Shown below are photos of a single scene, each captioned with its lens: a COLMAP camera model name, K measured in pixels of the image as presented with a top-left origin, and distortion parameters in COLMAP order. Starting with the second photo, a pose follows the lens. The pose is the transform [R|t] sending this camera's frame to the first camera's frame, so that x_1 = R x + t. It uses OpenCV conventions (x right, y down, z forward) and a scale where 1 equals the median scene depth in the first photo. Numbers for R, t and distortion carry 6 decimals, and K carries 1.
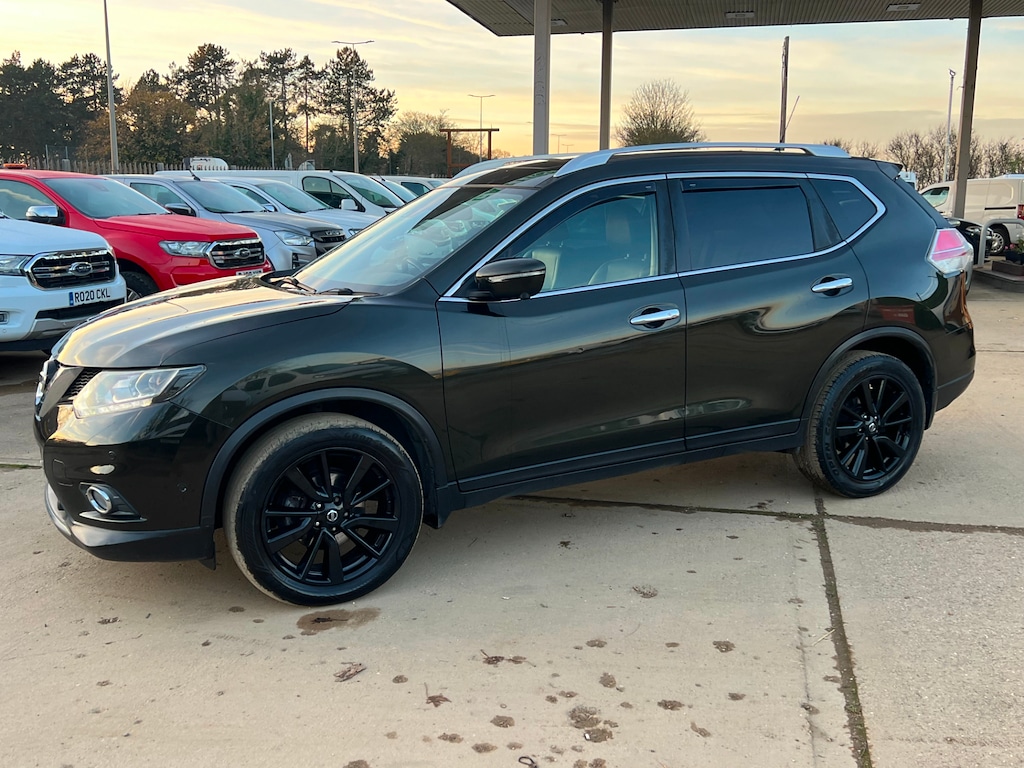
lens RADIAL K [[985.6, 0, 516.3], [0, 985.6, 381.6], [0, 0, 1]] dist [0.072080, -0.098401]
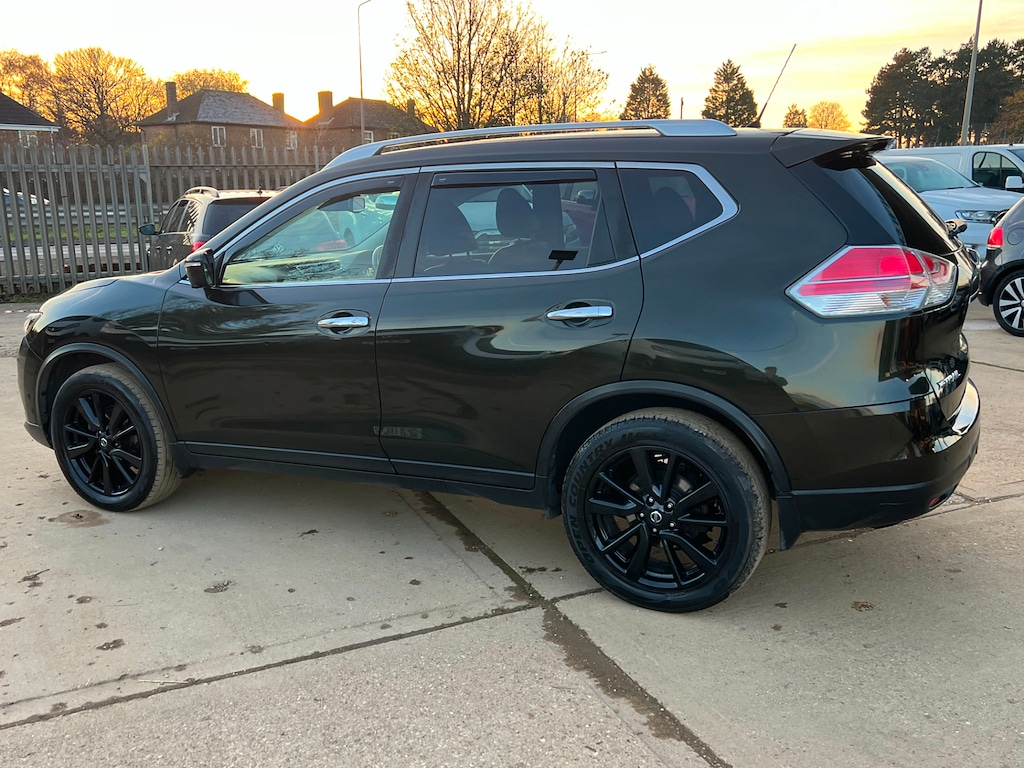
lens RADIAL K [[907.8, 0, 512.2], [0, 907.8, 385.3], [0, 0, 1]] dist [0.058146, -0.067159]
pose [[0.607570, 0.170891, -0.775664, 0.783495], [-0.135474, 0.984566, 0.110801, -0.105720], [0.782627, 0.037763, 0.621344, 0.501895]]
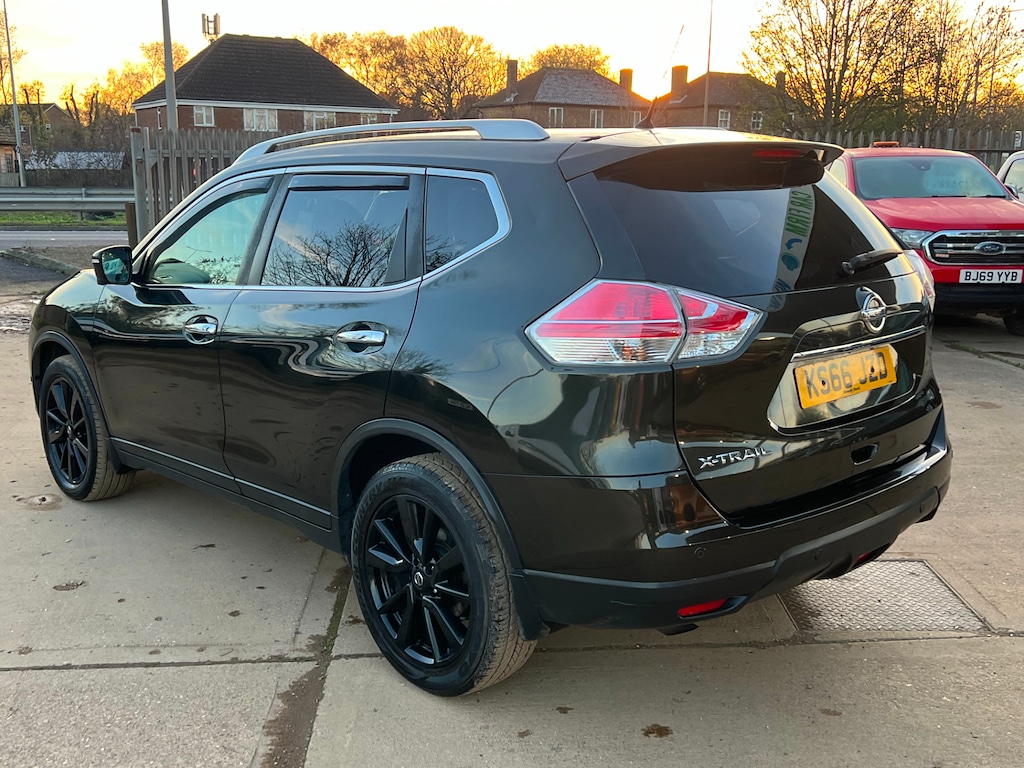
lens RADIAL K [[1046.5, 0, 513.3], [0, 1046.5, 382.7], [0, 0, 1]] dist [0.081752, -0.134668]
pose [[0.281425, 0.196782, -0.939190, 0.958082], [-0.178790, 0.972361, 0.150158, -0.180178], [0.942780, 0.125660, 0.308829, 0.831823]]
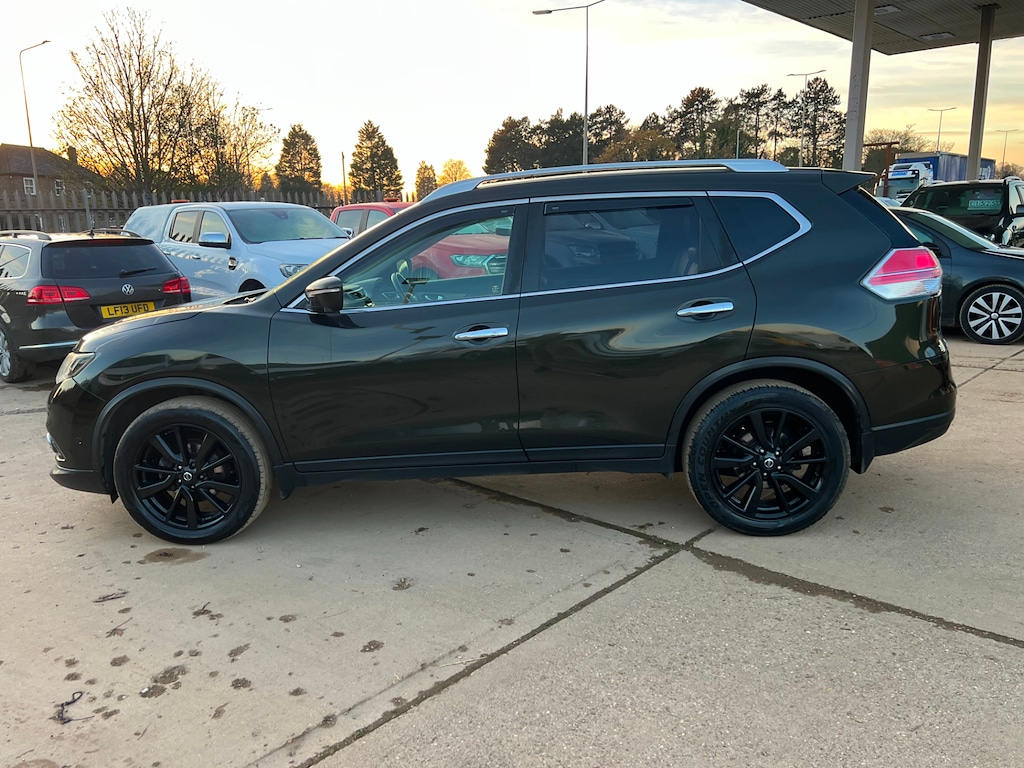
lens RADIAL K [[808.7, 0, 510.6], [0, 808.7, 386.1], [0, 0, 1]] dist [0.045819, -0.043252]
pose [[0.865743, 0.082835, -0.493586, 0.514922], [-0.069030, 0.996546, 0.046166, -0.044041], [0.495706, -0.005895, 0.868471, 0.216658]]
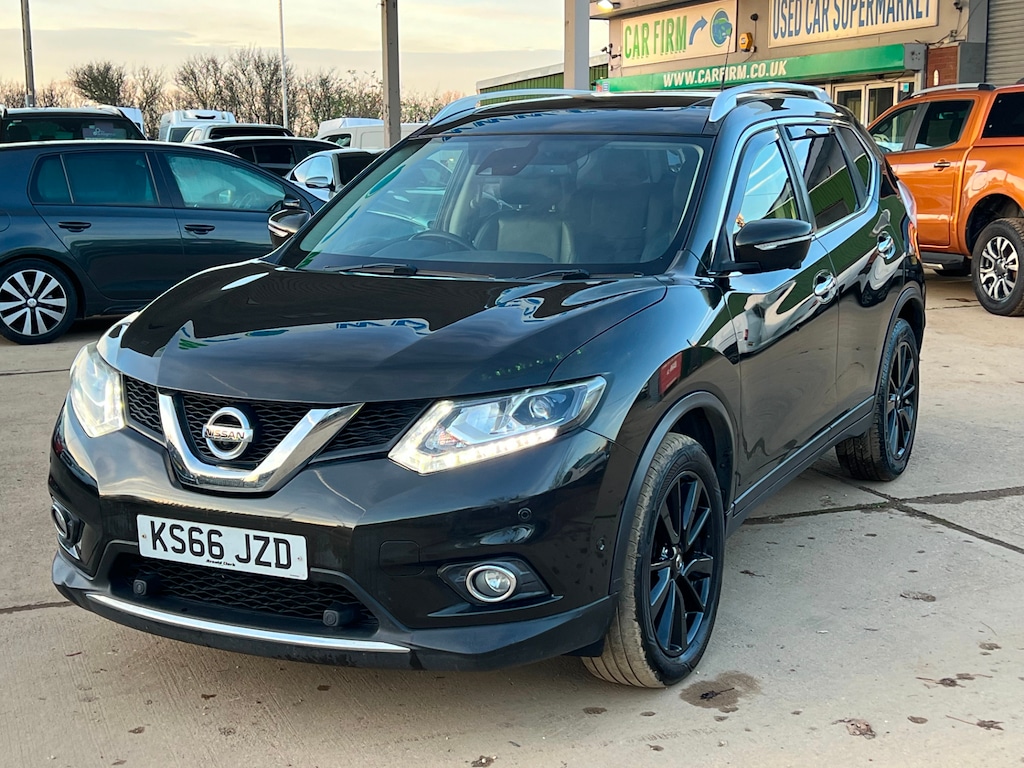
lens RADIAL K [[1470.4, 0, 511.5], [0, 1470.4, 384.6], [0, 0, 1]] dist [0.176254, -0.464235]
pose [[0.809298, -0.095211, 0.579631, -0.704069], [0.109231, 0.993958, 0.010757, -0.020630], [-0.577153, 0.054608, 0.814808, 0.100030]]
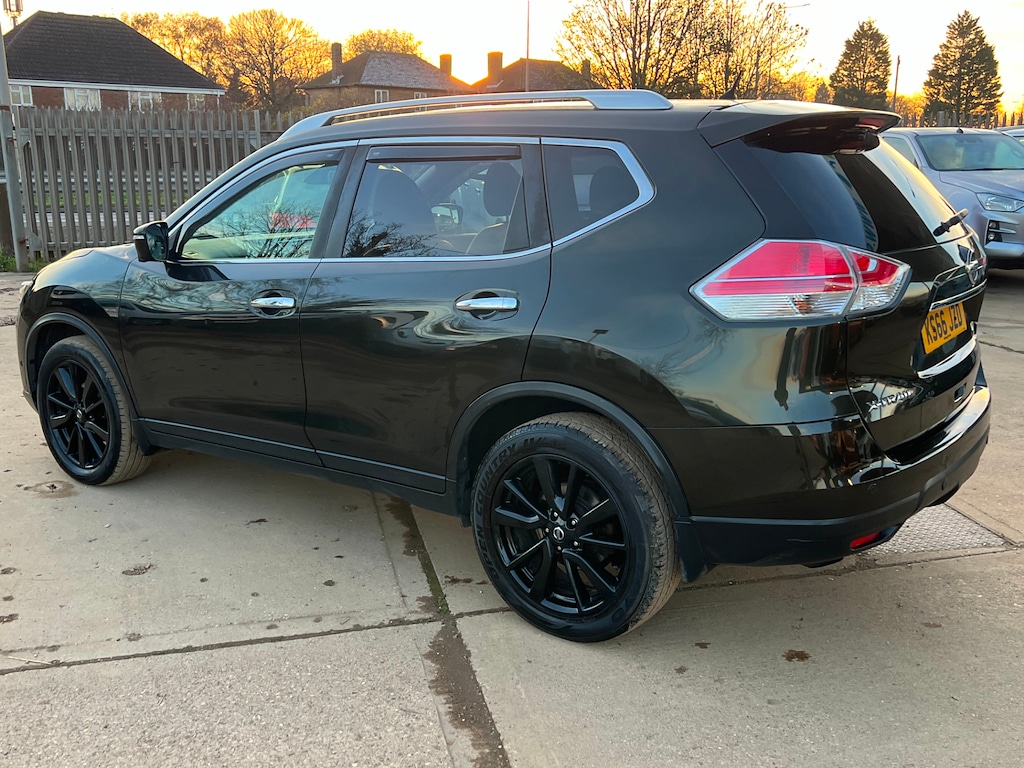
lens RADIAL K [[985.6, 0, 516.3], [0, 985.6, 381.6], [0, 0, 1]] dist [0.072080, -0.098401]
pose [[0.452104, 0.207403, -0.867517, 0.876421], [-0.164291, 0.975313, 0.147555, -0.139748], [0.876704, 0.075815, 0.475017, 0.657867]]
